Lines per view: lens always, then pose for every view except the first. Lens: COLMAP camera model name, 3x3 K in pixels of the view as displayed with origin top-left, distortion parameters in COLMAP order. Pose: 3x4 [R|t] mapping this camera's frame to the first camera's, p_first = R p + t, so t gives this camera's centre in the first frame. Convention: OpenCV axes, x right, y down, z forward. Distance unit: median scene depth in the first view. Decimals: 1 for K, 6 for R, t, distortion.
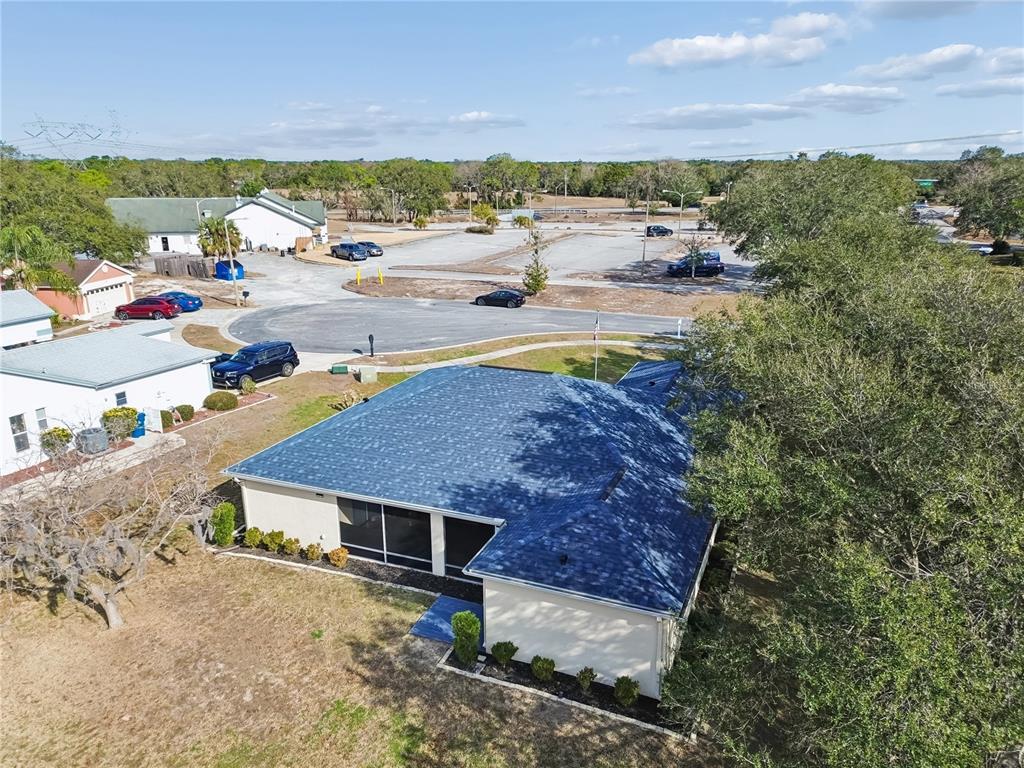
lens RADIAL K [[729.4, 0, 512.0], [0, 729.4, 384.0], [0, 0, 1]] dist [0.027684, -0.008100]
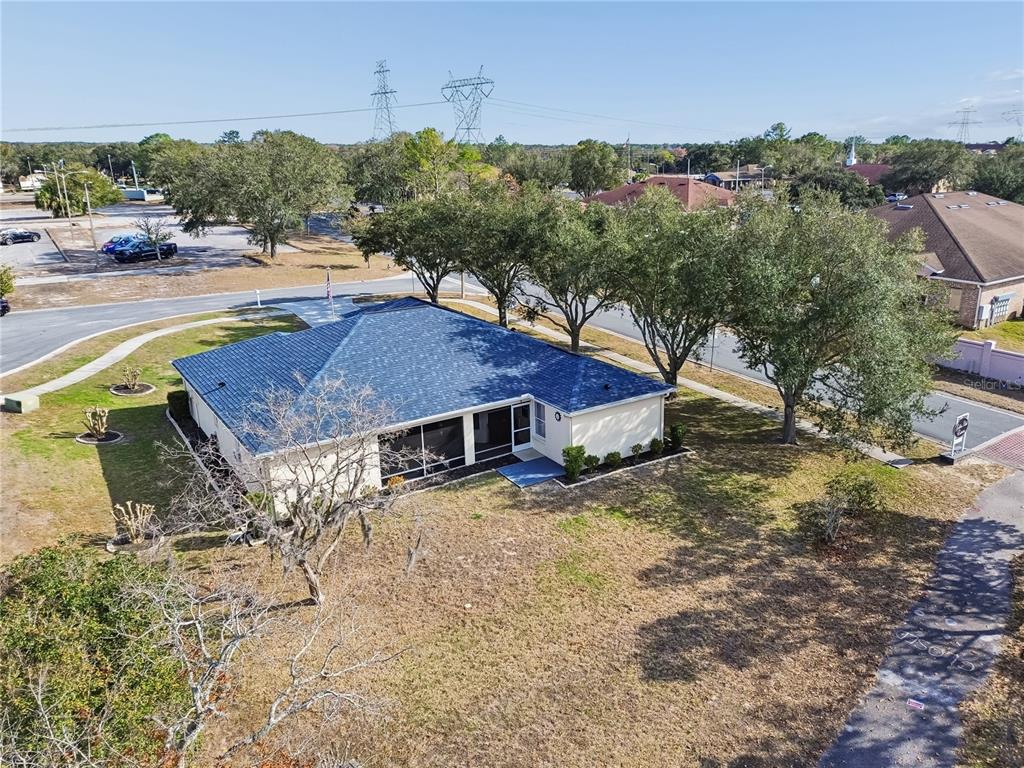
lens RADIAL K [[728.9, 0, 548.2], [0, 728.9, 361.9], [0, 0, 1]] dist [0.028455, -0.006104]
pose [[0.586372, -0.248176, 0.771088, -1.090223], [0.250434, 0.960817, 0.118799, -0.030167], [-0.770357, 0.123446, 0.625548, 0.093419]]
